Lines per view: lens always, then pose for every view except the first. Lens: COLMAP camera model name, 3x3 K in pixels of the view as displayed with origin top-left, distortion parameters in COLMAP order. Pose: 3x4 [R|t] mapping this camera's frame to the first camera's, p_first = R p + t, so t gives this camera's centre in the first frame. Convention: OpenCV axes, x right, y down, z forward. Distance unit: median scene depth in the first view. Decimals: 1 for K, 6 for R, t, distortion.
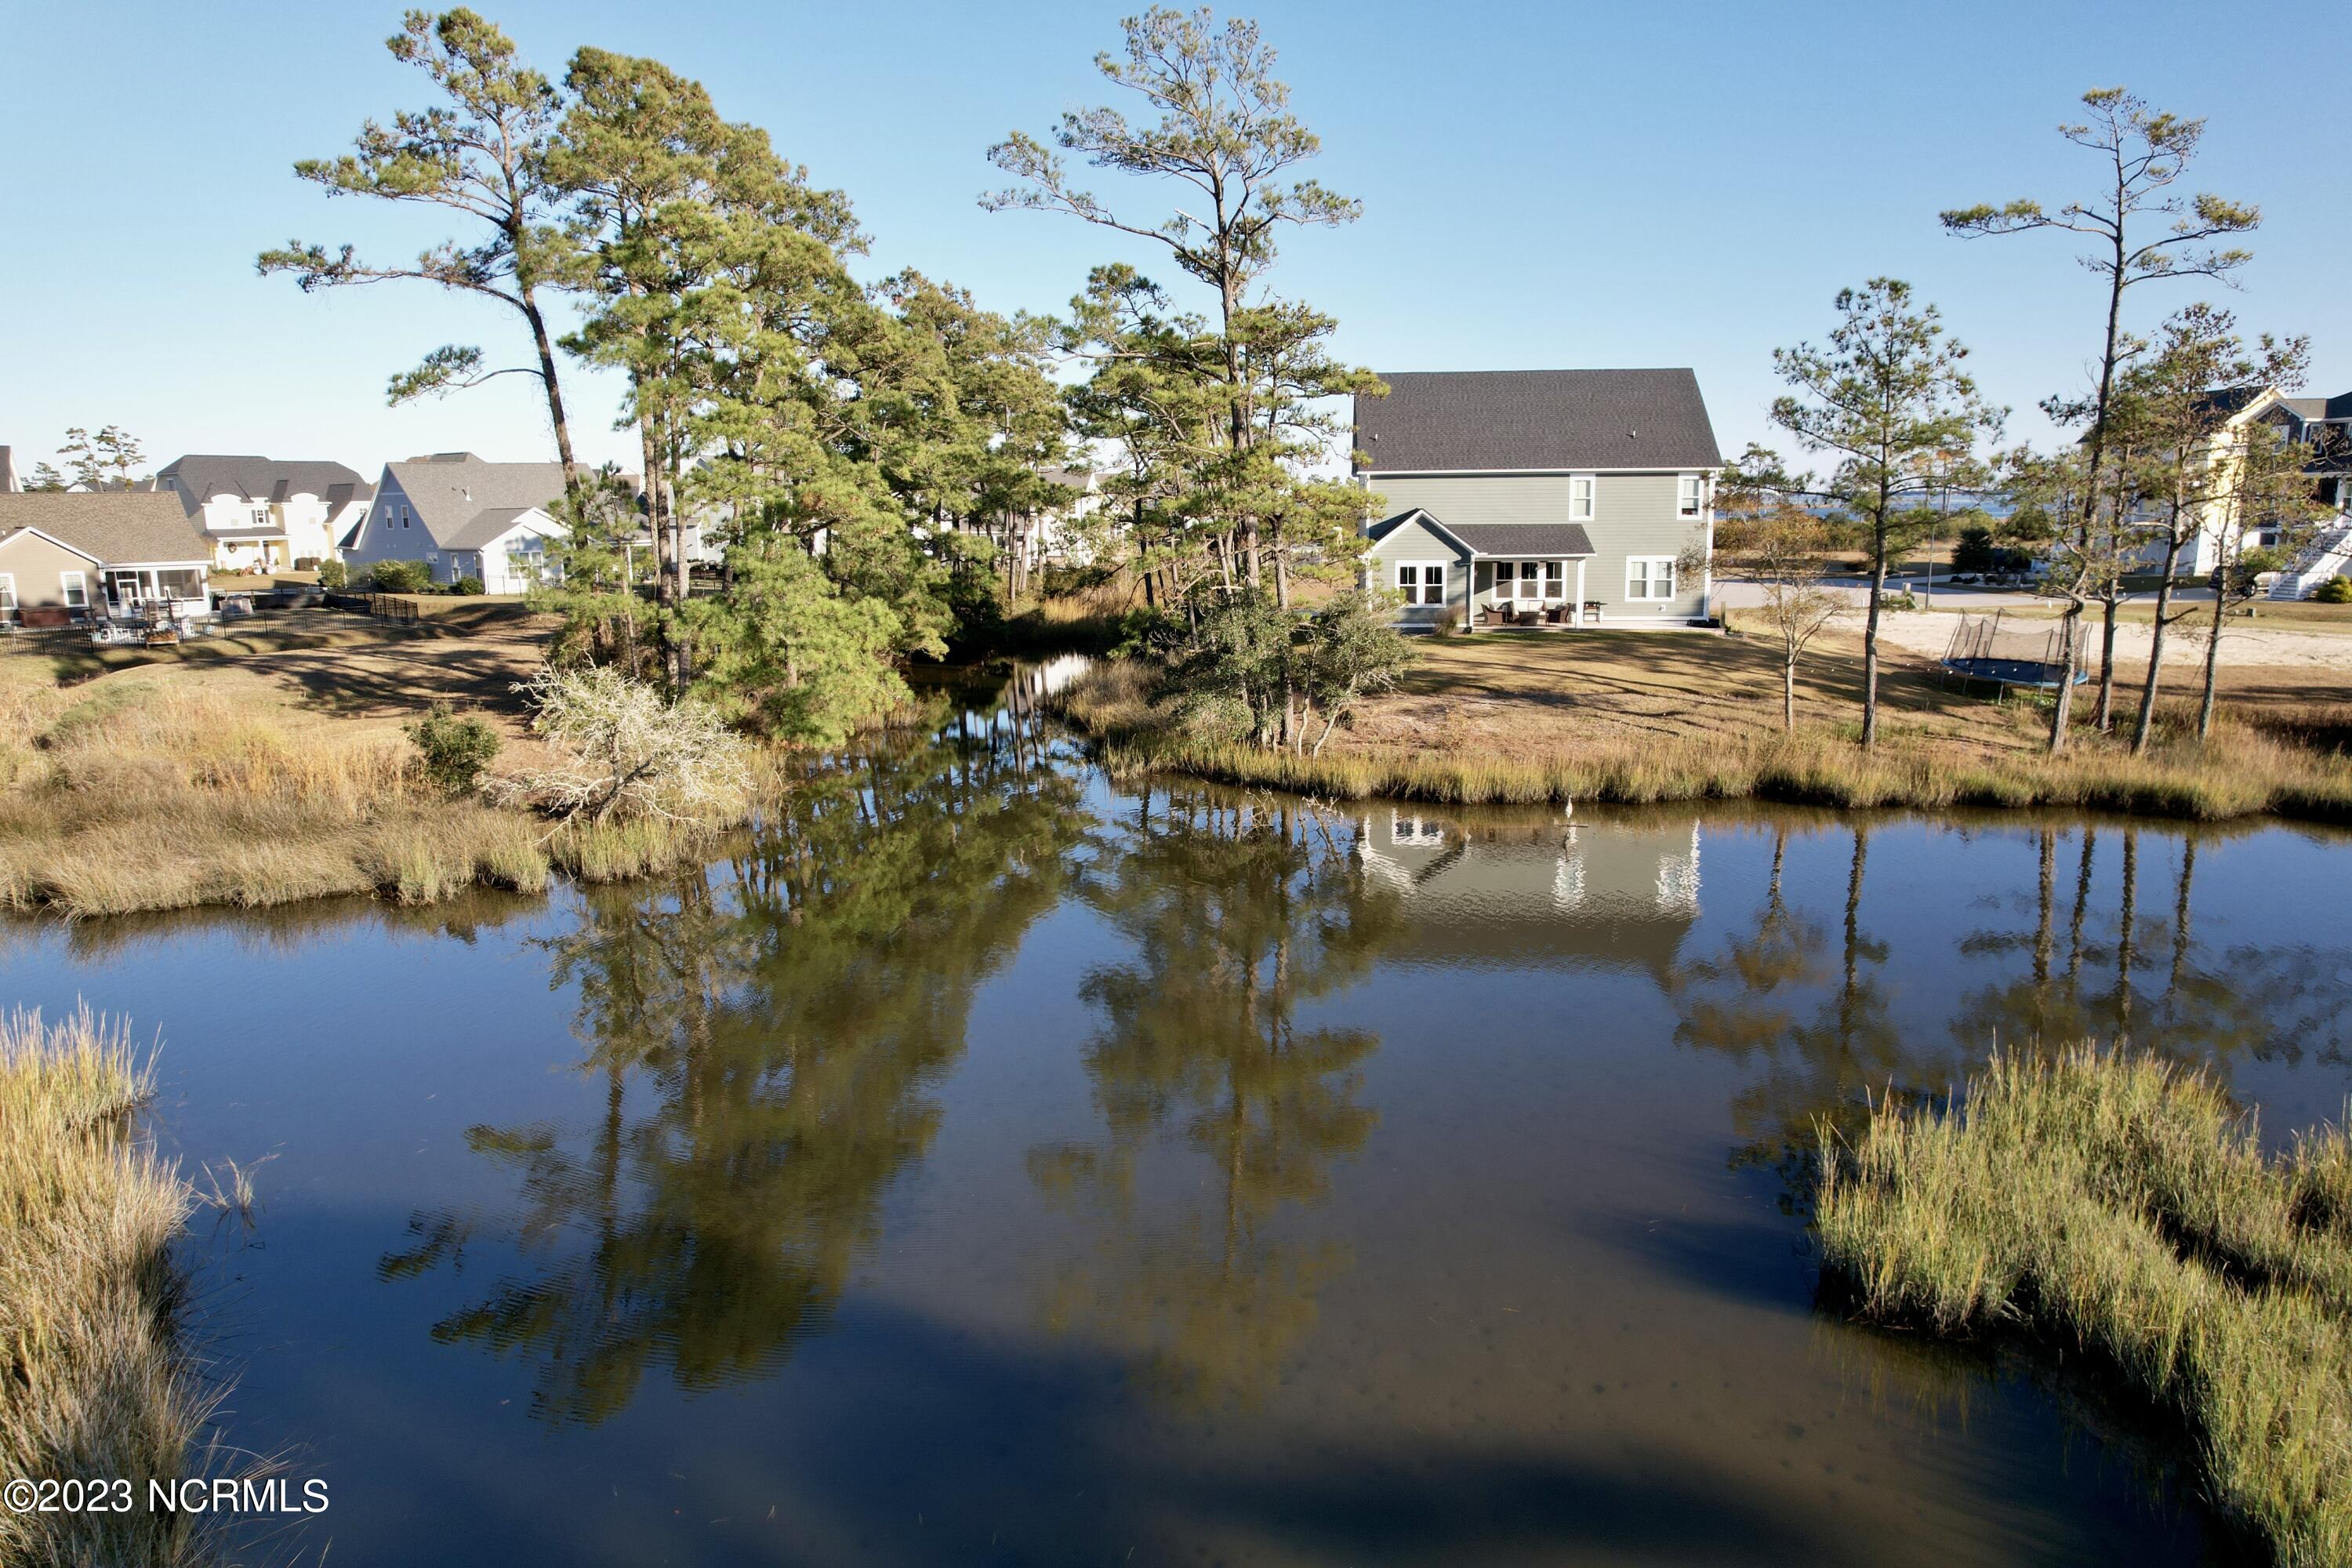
lens RADIAL K [[1509.0, 0, 1179.2], [0, 1509.0, 785.4], [0, 0, 1]] dist [-0.081739, 0.072703]
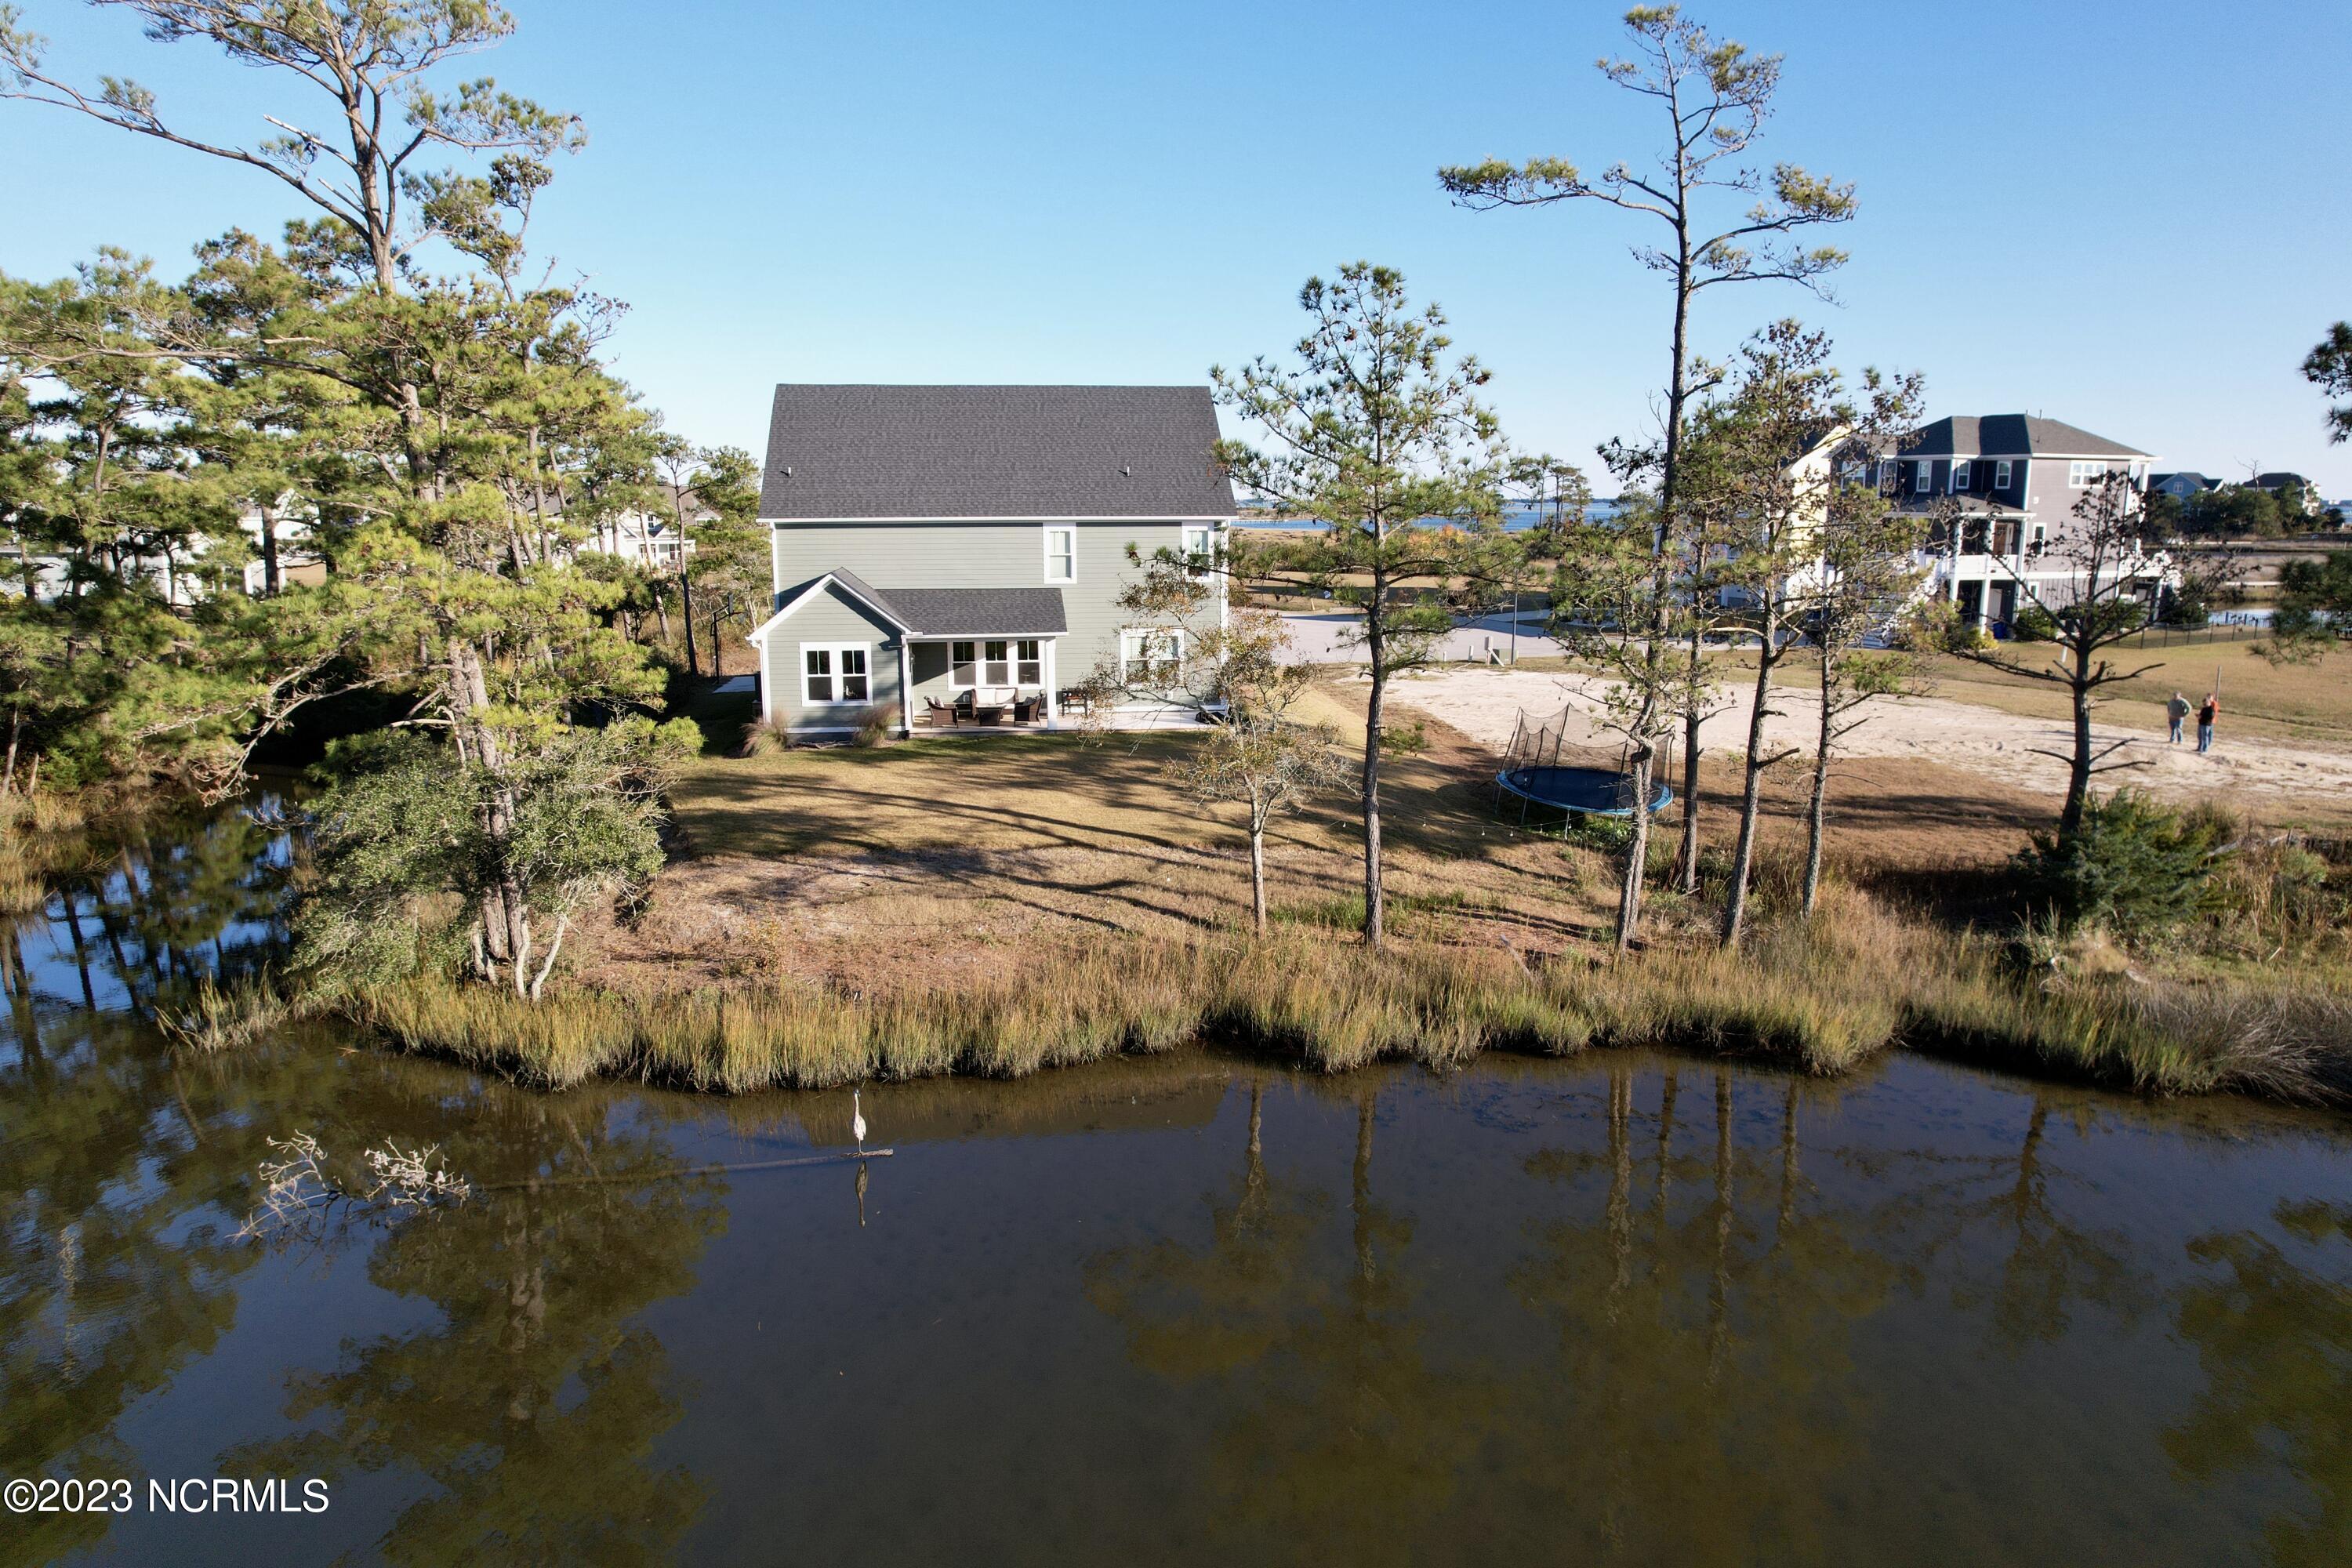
lens RADIAL K [[1509.0, 0, 1179.2], [0, 1509.0, 785.4], [0, 0, 1]] dist [-0.081739, 0.072703]
pose [[0.976228, -0.028927, 0.214806, 0.234309], [0.029469, 0.999565, 0.000680, -0.106323], [-0.214732, 0.005666, 0.976657, 0.347644]]
